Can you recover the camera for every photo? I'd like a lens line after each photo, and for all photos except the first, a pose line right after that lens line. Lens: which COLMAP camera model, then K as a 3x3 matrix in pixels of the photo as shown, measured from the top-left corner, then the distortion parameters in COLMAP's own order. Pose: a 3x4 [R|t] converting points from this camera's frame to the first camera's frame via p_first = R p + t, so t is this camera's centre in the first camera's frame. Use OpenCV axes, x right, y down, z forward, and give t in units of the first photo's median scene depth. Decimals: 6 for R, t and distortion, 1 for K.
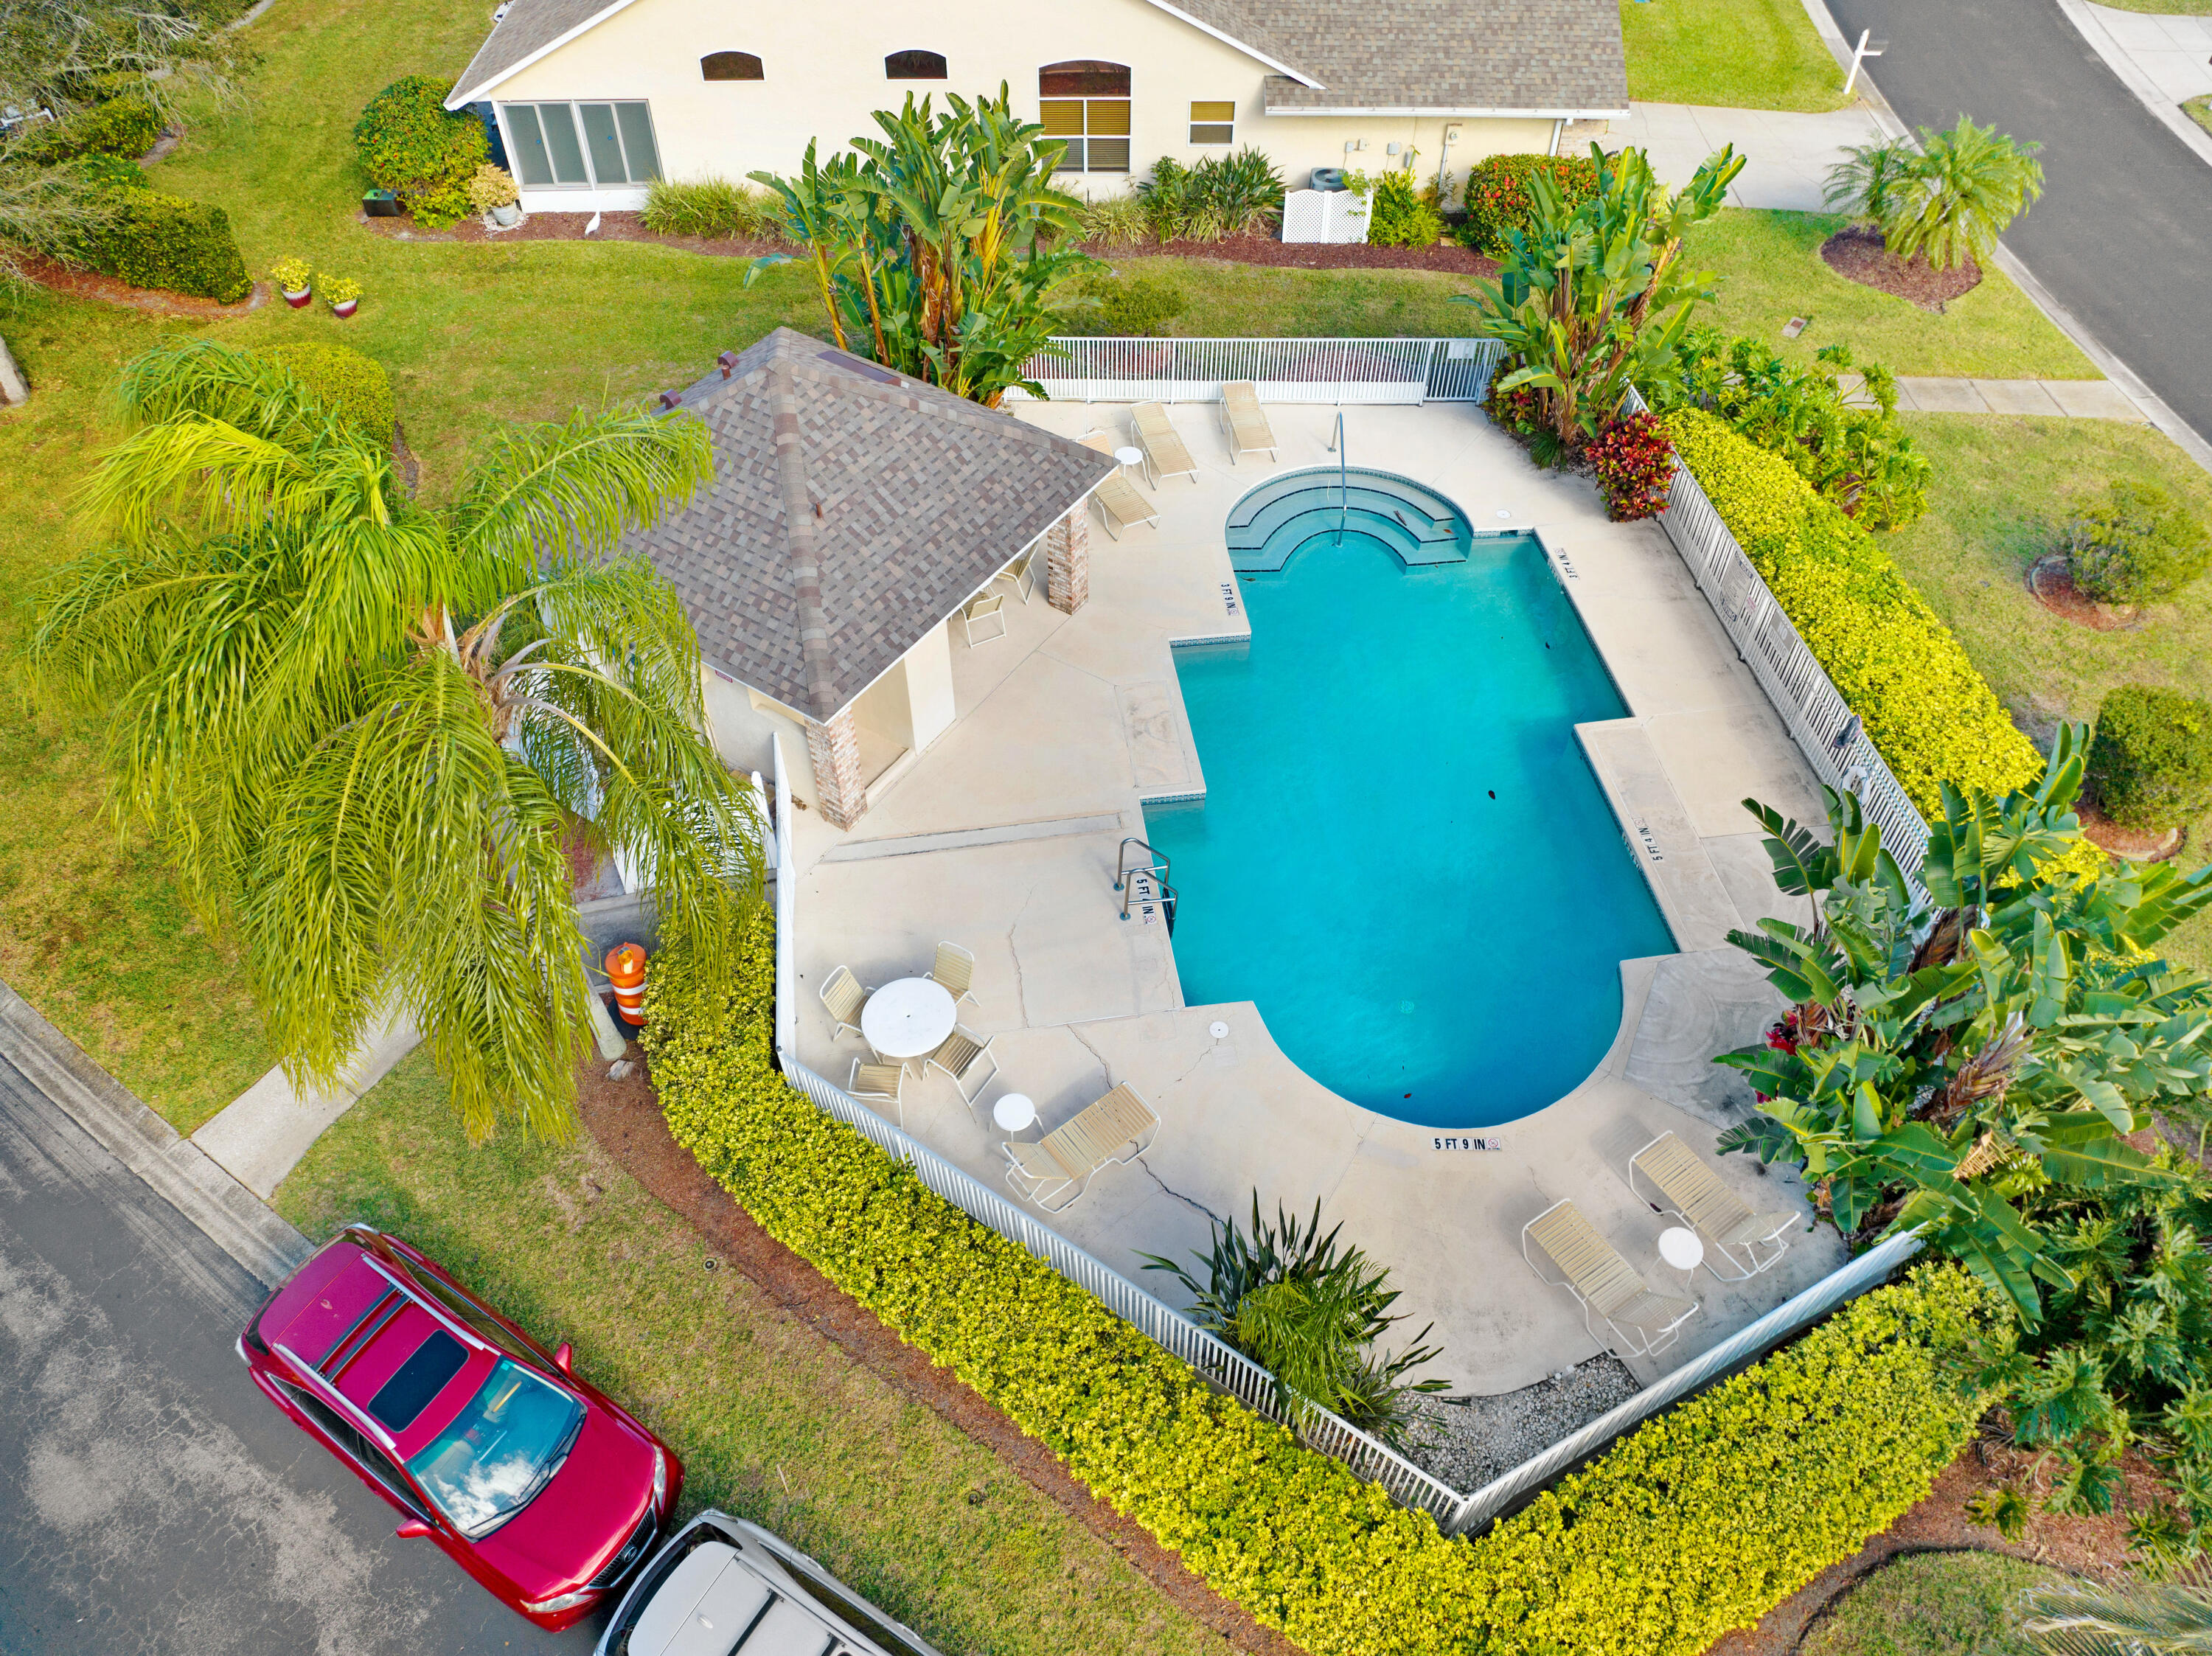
lens RADIAL K [[1555.4, 0, 1056.6], [0, 1555.4, 827.3], [0, 0, 1]] dist [-0.030010, 0.007071]
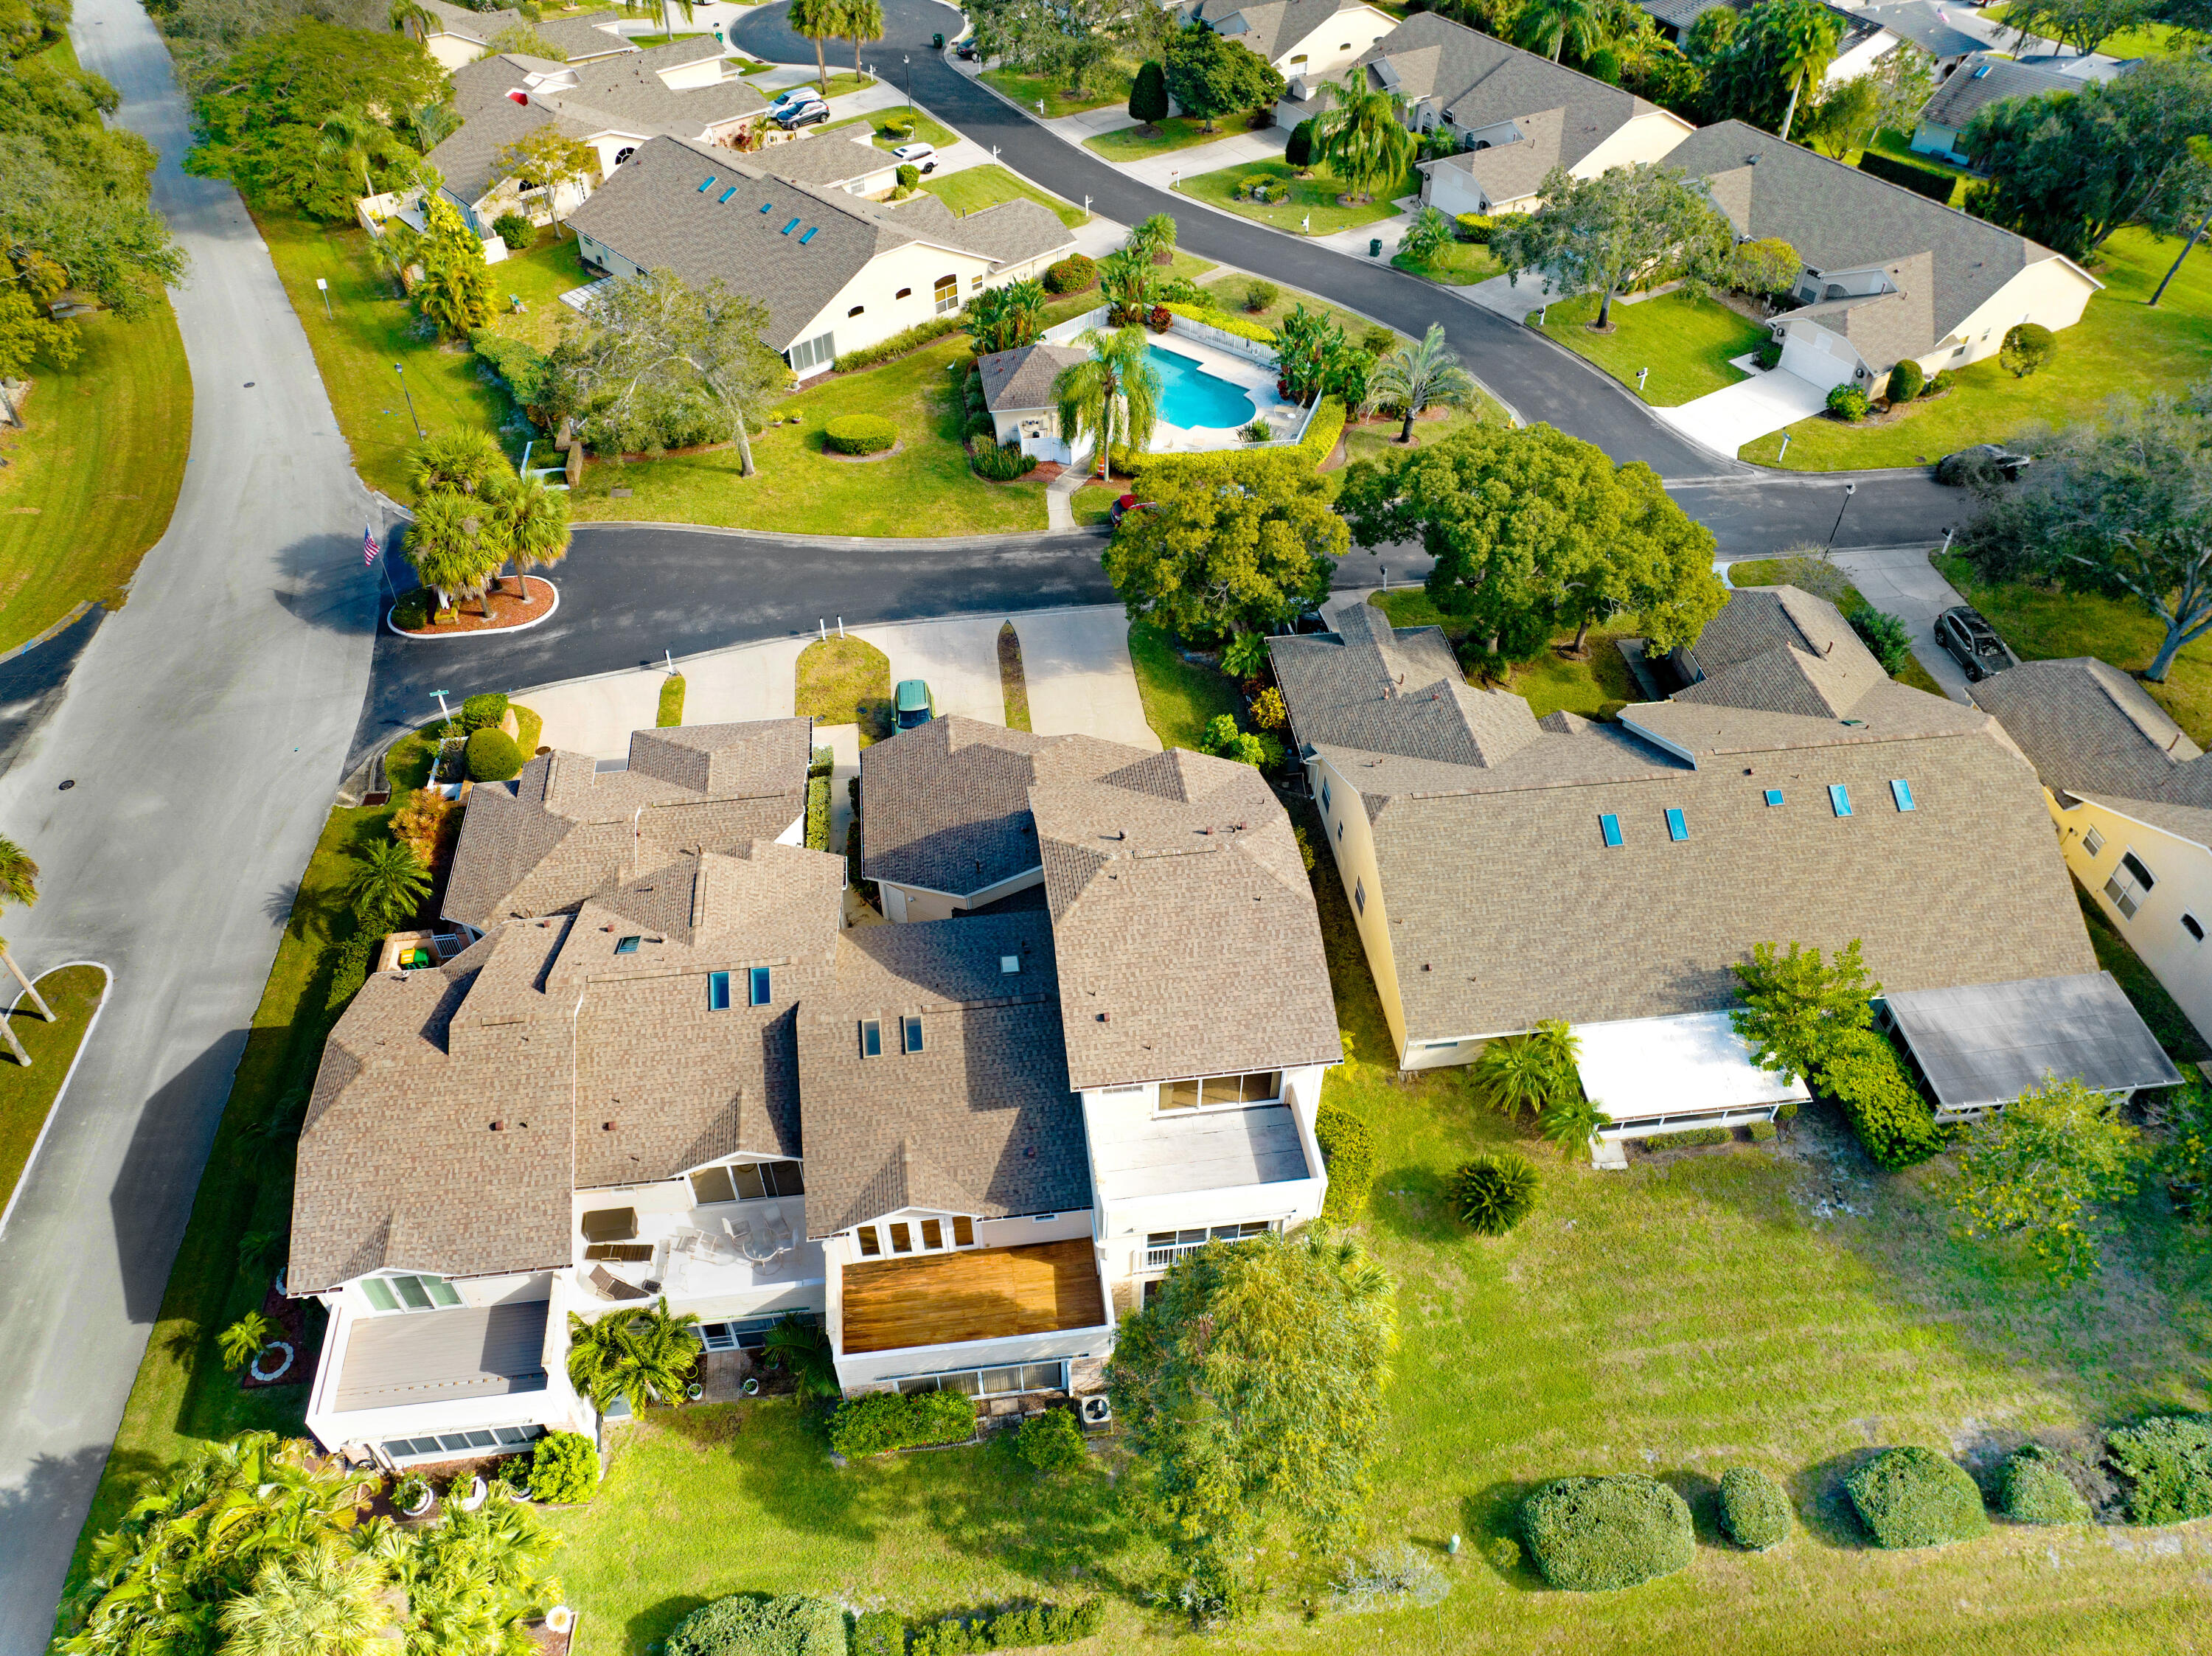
lens RADIAL K [[1555.4, 0, 1085.1], [0, 1555.4, 831.8], [0, 0, 1]] dist [-0.030010, 0.007071]
pose [[0.729833, -0.468816, 0.497550, -1.868309], [0.505890, 0.859900, 0.068173, 0.419131], [-0.459804, 0.201950, 0.864752, -1.658559]]
